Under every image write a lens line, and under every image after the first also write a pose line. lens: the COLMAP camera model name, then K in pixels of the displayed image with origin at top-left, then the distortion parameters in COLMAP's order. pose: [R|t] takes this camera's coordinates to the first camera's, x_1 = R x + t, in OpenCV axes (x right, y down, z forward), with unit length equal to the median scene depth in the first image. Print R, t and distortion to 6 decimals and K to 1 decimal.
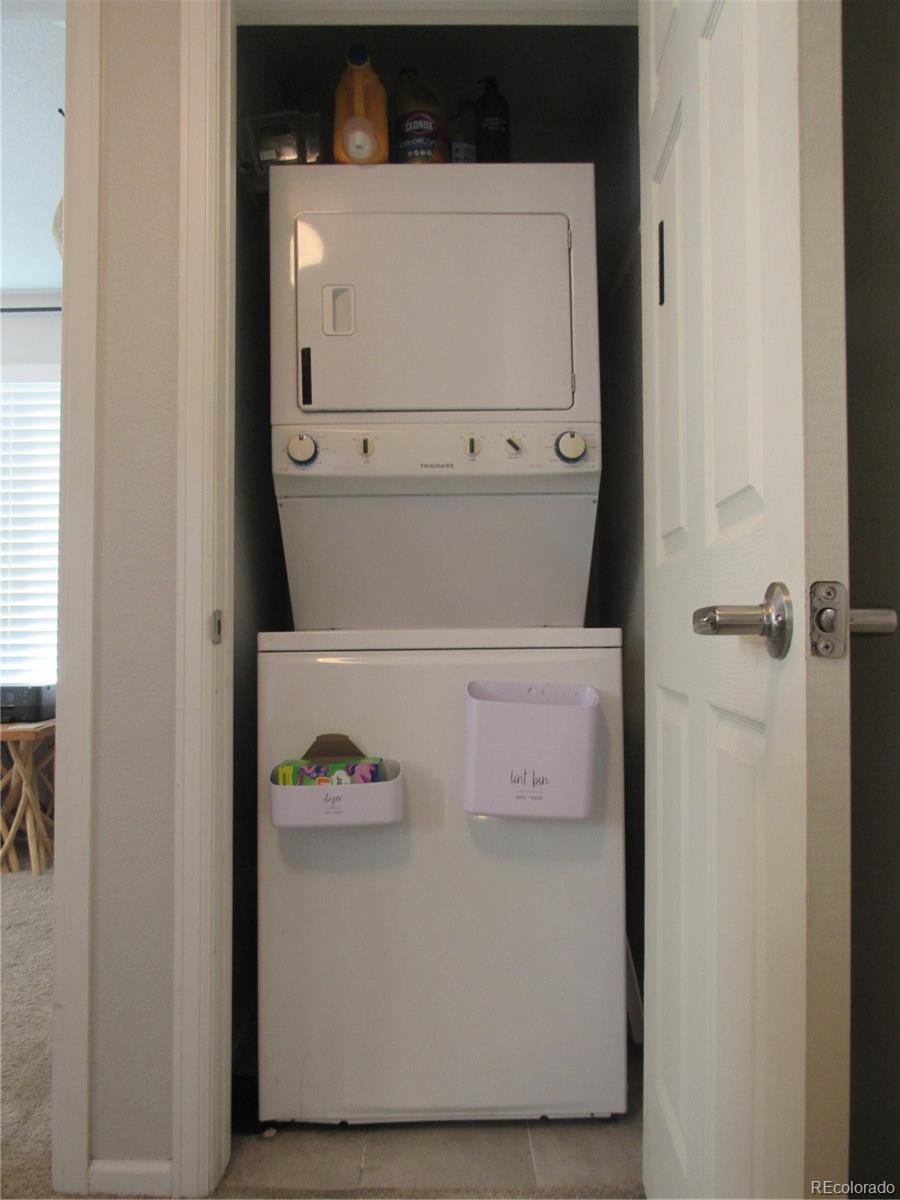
lens RADIAL K [[872.3, 0, 451.9], [0, 872.3, 599.3], [0, 0, 1]] dist [0.019456, -0.011620]
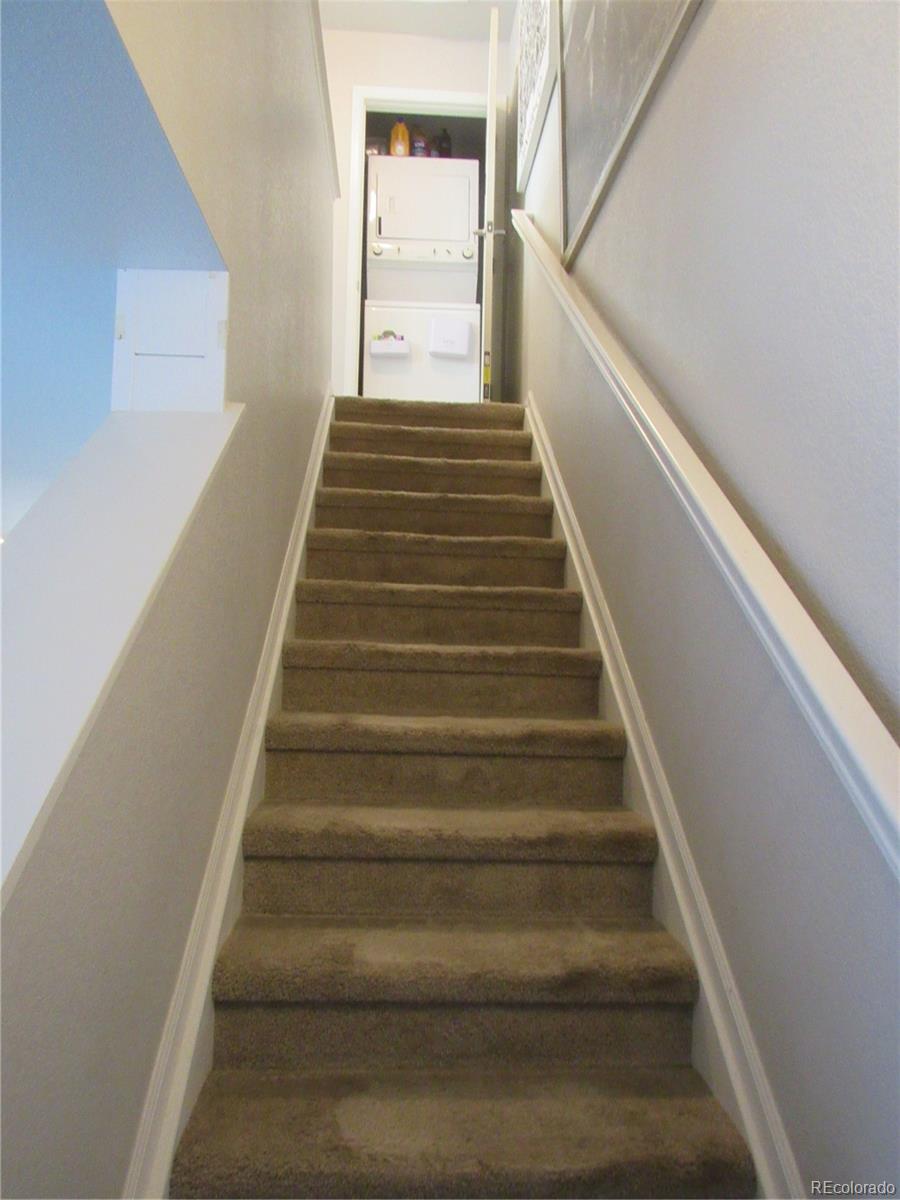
lens RADIAL K [[872.3, 0, 446.7], [0, 872.3, 598.5], [0, 0, 1]] dist [0.019456, -0.011620]
pose [[0.998757, 0.029477, 0.040185, -0.019821], [-0.028156, 0.999056, -0.033067, 1.100435], [-0.041122, 0.031894, 0.998645, -1.933114]]
